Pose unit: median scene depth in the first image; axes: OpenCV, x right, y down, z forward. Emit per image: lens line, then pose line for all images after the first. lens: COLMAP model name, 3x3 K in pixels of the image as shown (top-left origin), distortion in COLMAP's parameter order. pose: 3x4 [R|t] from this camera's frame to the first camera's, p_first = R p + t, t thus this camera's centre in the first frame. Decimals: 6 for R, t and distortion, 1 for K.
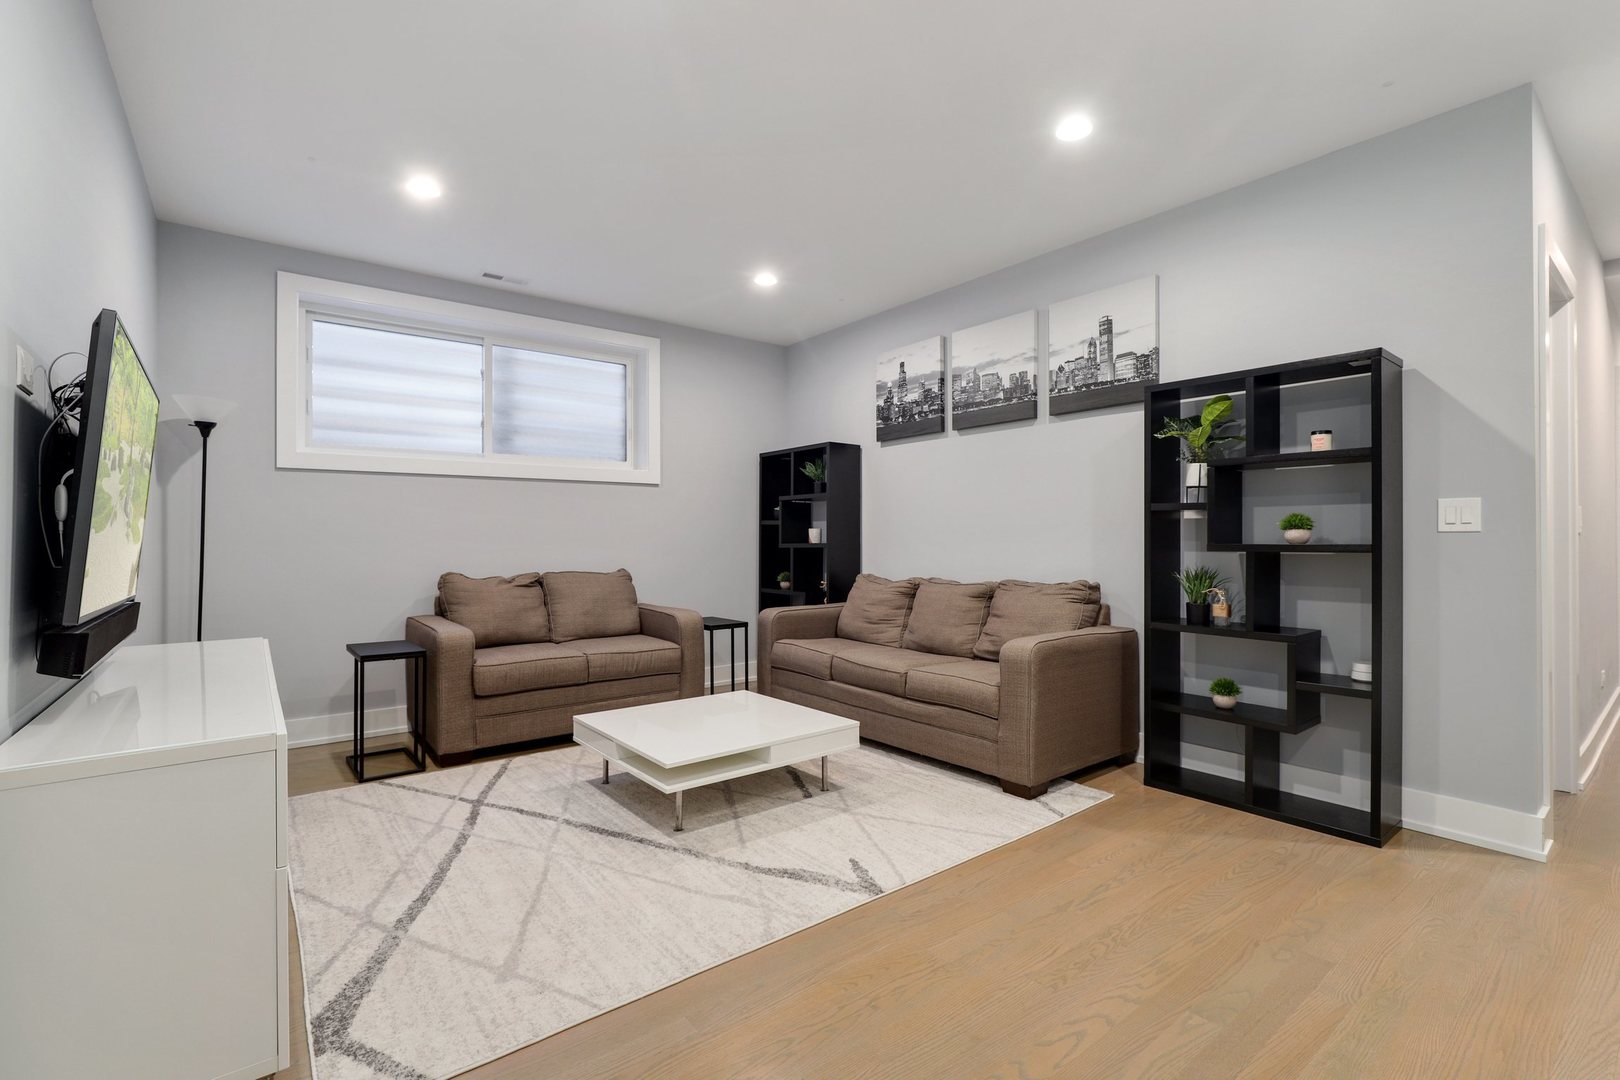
lens RADIAL K [[742.5, 0, 833.2], [0, 742.5, 547.8], [0, 0, 1]] dist [-0.022405, 0.009420]
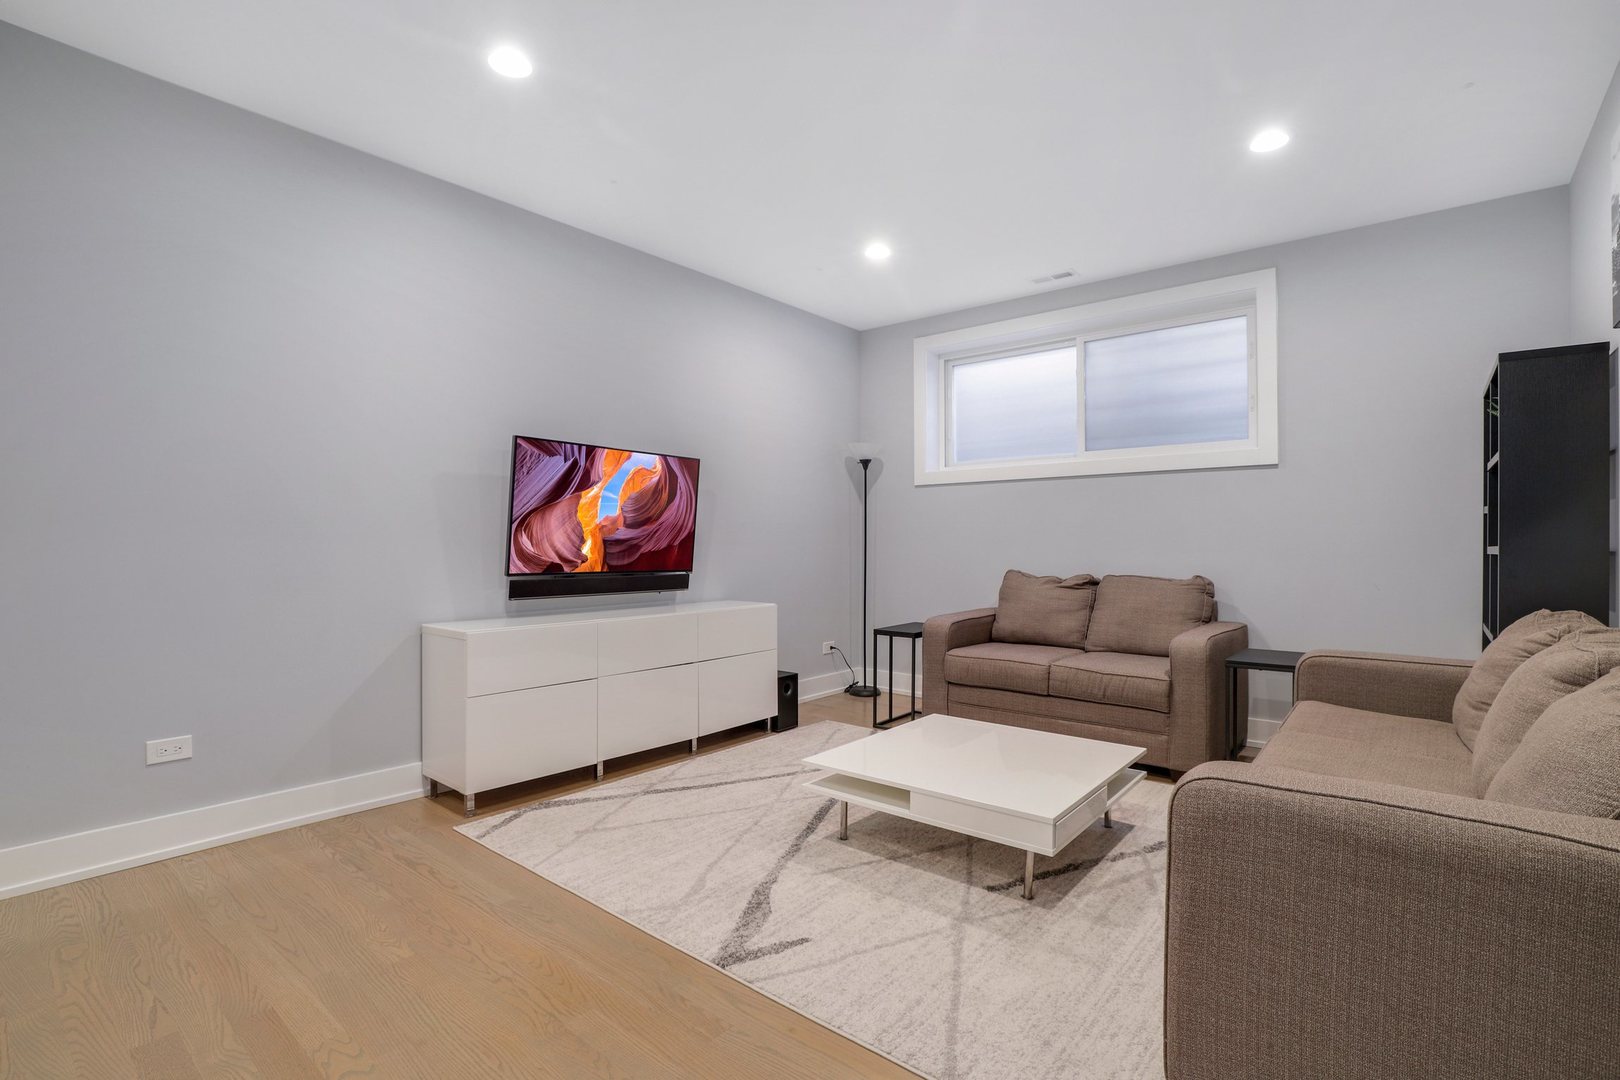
lens RADIAL K [[742.5, 0, 815.1], [0, 742.5, 531.3], [0, 0, 1]] dist [-0.022405, 0.009420]
pose [[0.192015, -0.016138, -0.981259, 0.691223], [-0.013857, 0.999721, -0.019153, 0.003172], [0.981294, 0.017275, 0.191738, 0.733161]]
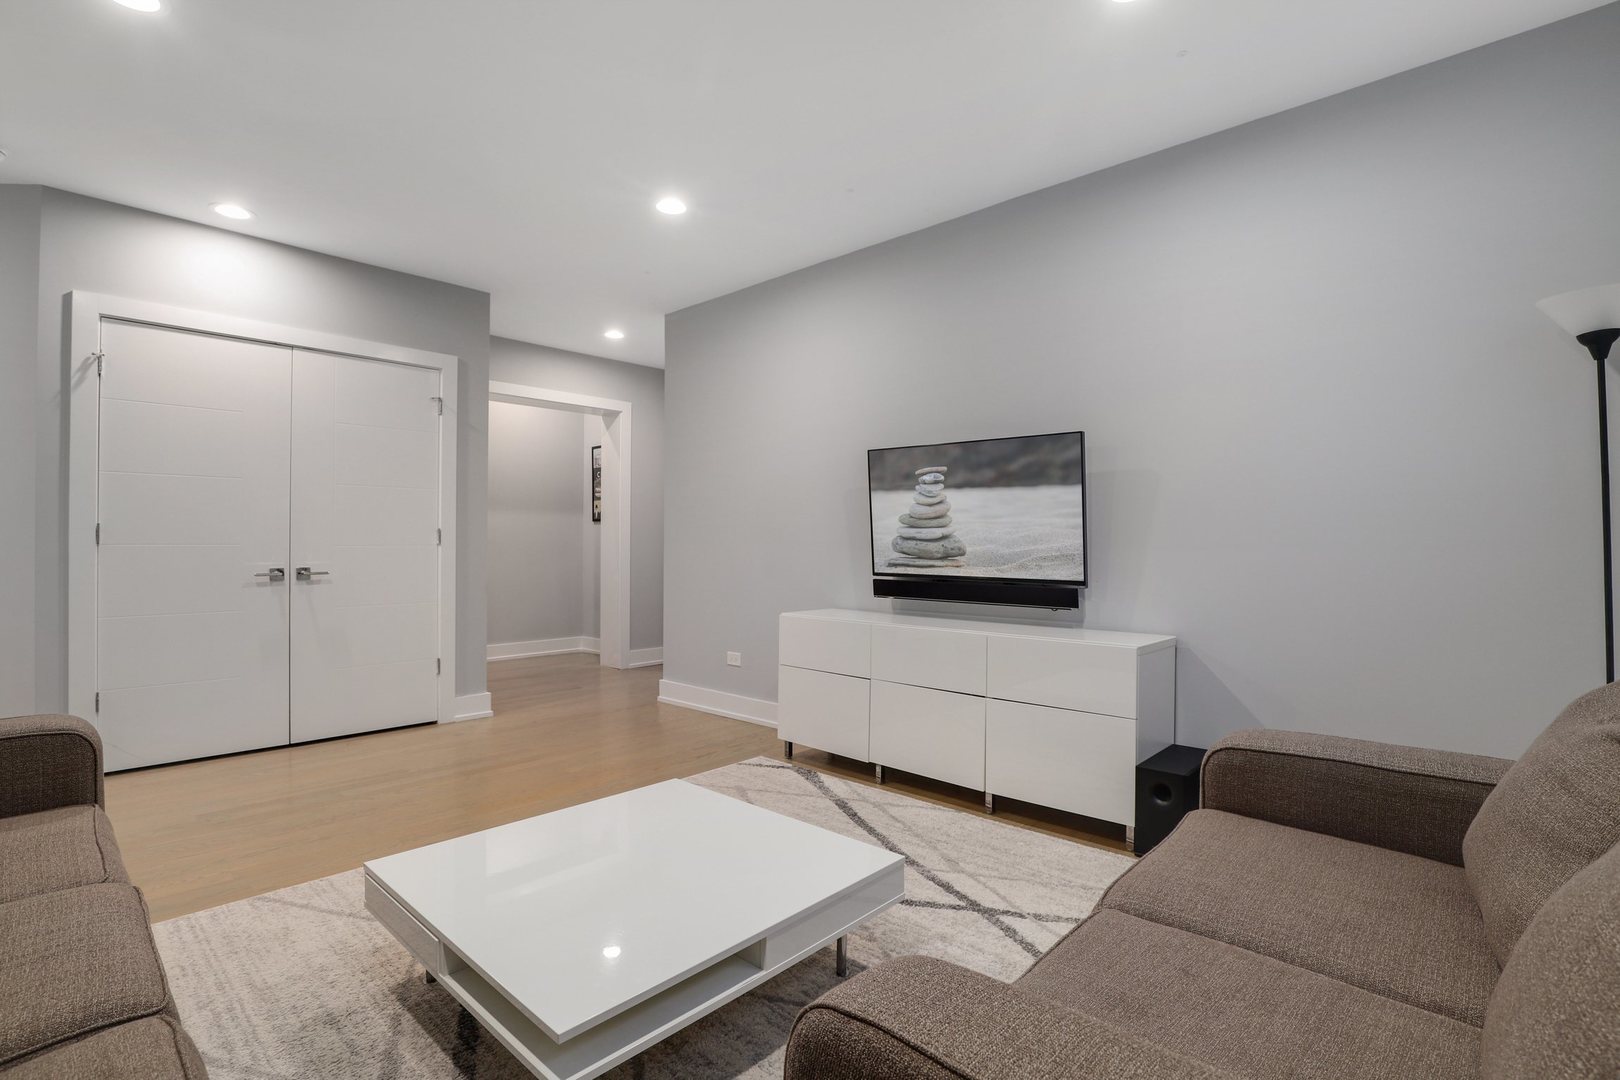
lens RADIAL K [[742.5, 0, 823.6], [0, 742.5, 540.7], [0, 0, 1]] dist [-0.022405, 0.009420]
pose [[-0.987656, -0.012859, -0.156112, -0.227773], [-0.013476, 0.999905, 0.002891, -0.004472], [0.156060, 0.004959, -0.987735, 1.735990]]
